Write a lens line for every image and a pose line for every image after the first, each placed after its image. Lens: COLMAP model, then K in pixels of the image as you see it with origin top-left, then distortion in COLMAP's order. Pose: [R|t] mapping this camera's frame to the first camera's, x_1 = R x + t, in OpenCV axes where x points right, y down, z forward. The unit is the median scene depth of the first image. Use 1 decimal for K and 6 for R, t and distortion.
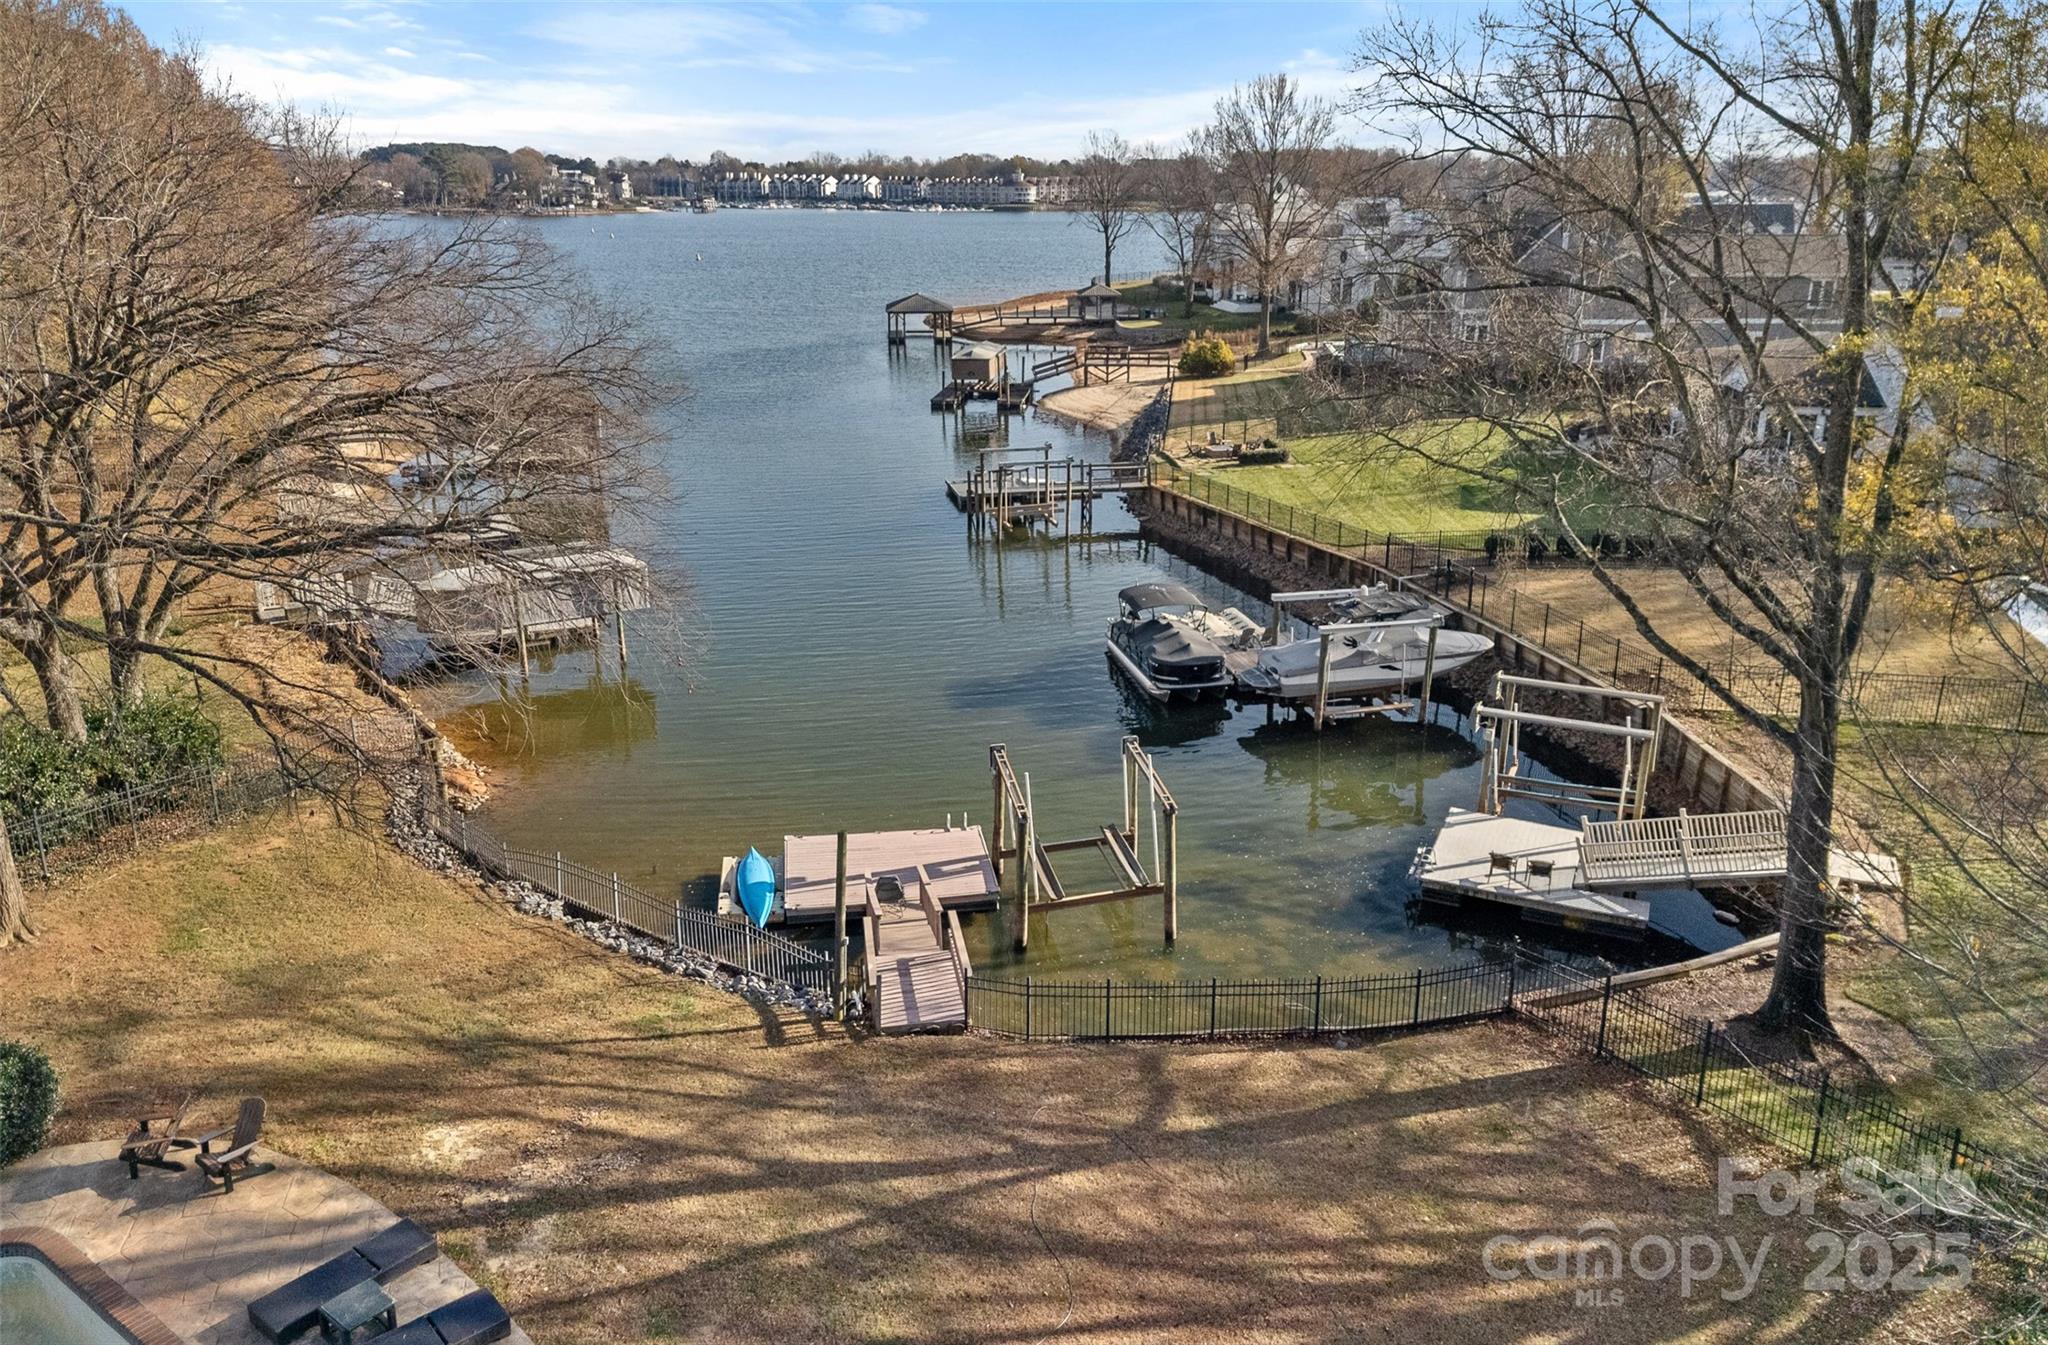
lens RADIAL K [[1515.0, 0, 1035.1], [0, 1515.0, 757.3], [0, 0, 1]] dist [0.078467, -0.059157]
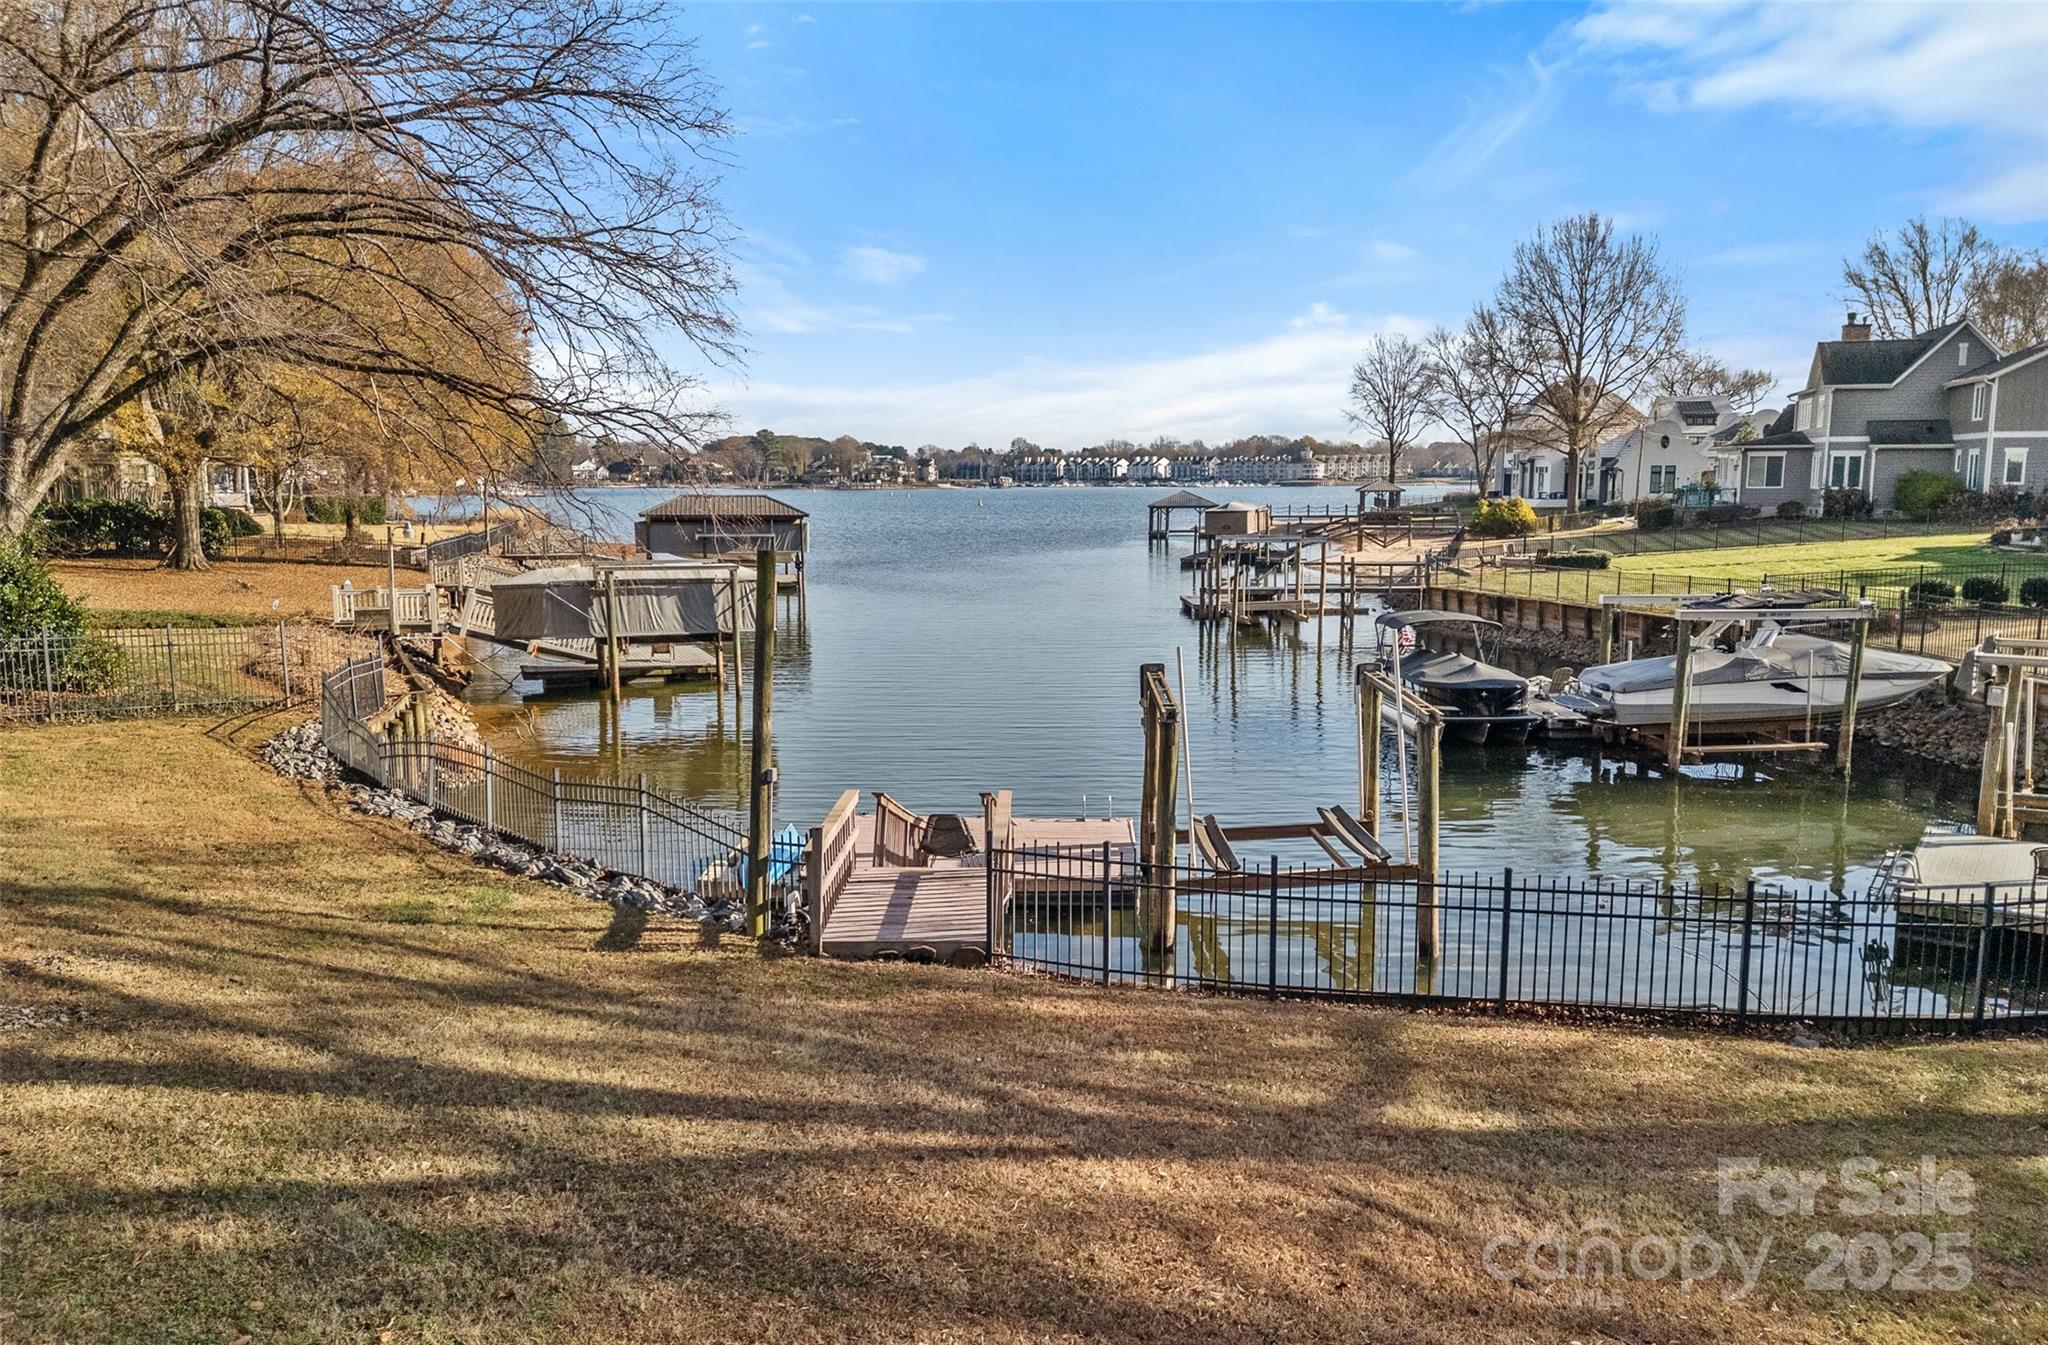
lens RADIAL K [[1570.5, 0, 988.8], [0, 1570.5, 723.5], [0, 0, 1]] dist [0.117359, -0.157672]
pose [[0.979249, 0.025456, -0.201057, 0.057515], [-0.061791, 0.982346, -0.176576, 0.193361], [0.193013, 0.185335, 0.963534, 0.480761]]
